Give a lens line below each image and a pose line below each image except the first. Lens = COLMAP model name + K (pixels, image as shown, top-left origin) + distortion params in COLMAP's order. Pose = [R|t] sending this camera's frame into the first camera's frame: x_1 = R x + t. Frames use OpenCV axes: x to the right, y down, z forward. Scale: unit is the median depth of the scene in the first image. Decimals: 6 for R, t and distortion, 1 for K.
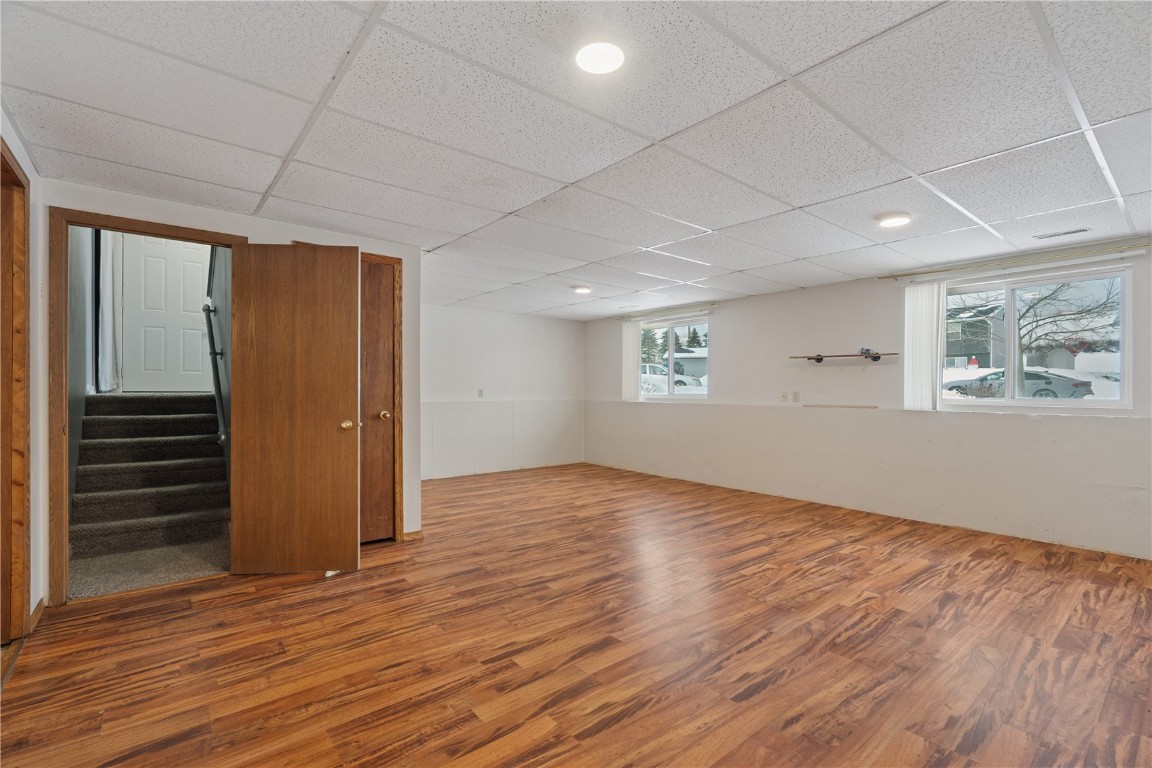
lens RADIAL K [[518.9, 0, 578.5], [0, 518.9, 386.9], [0, 0, 1]] dist [-0.004548, -0.000905]
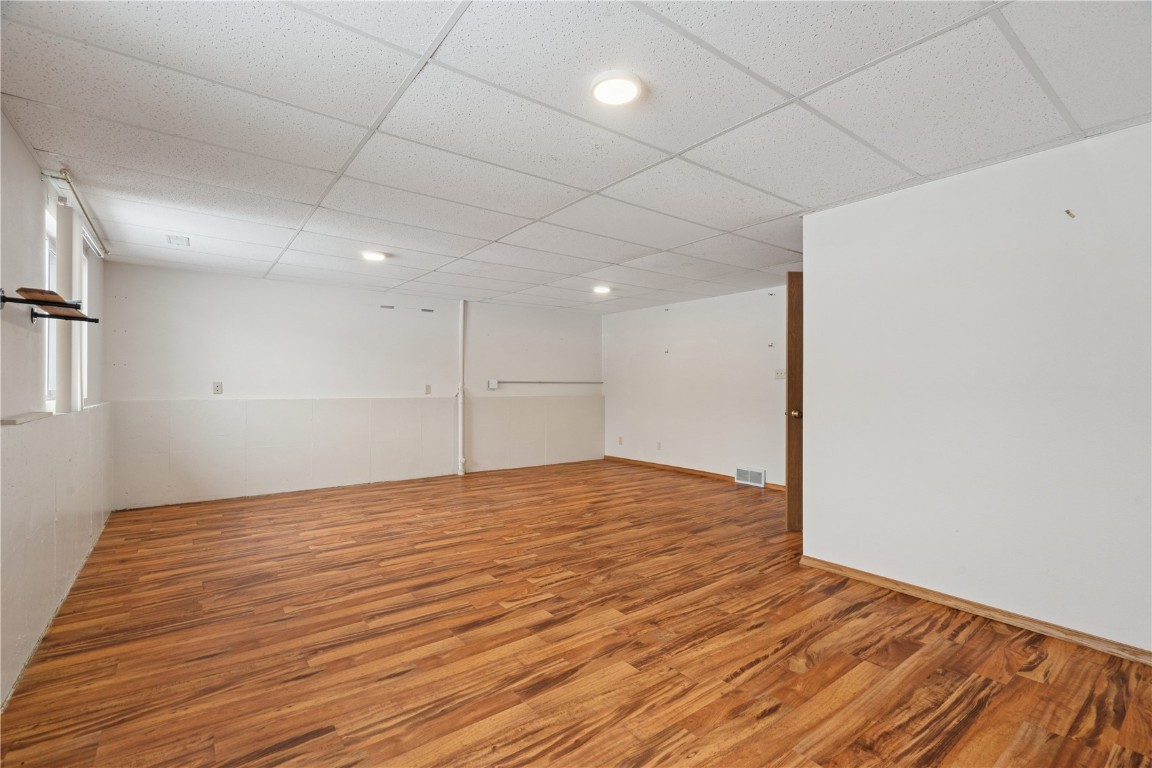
lens RADIAL K [[518.9, 0, 576.4], [0, 518.9, 384.1], [0, 0, 1]] dist [-0.004548, -0.000905]
pose [[-0.999154, -0.006833, 0.040544, 0.033503], [-0.007107, 0.999953, -0.006618, 0.013869], [-0.040496, -0.006901, -0.999156, 2.252402]]
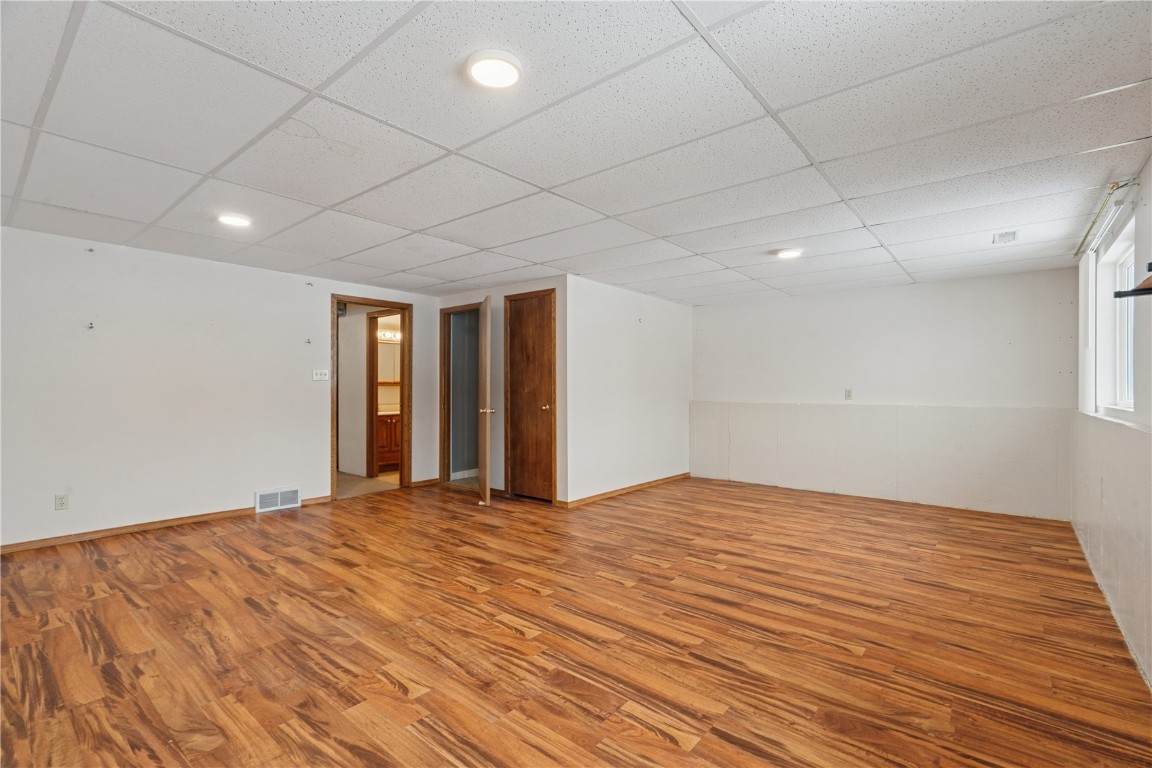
lens RADIAL K [[518.9, 0, 577.4], [0, 518.9, 388.9], [0, 0, 1]] dist [-0.004548, -0.000905]
pose [[0.192029, -0.001945, -0.981387, 1.123874], [0.001727, 0.999997, -0.001644, 0.009627], [0.981388, -0.001379, 0.192032, 0.957316]]
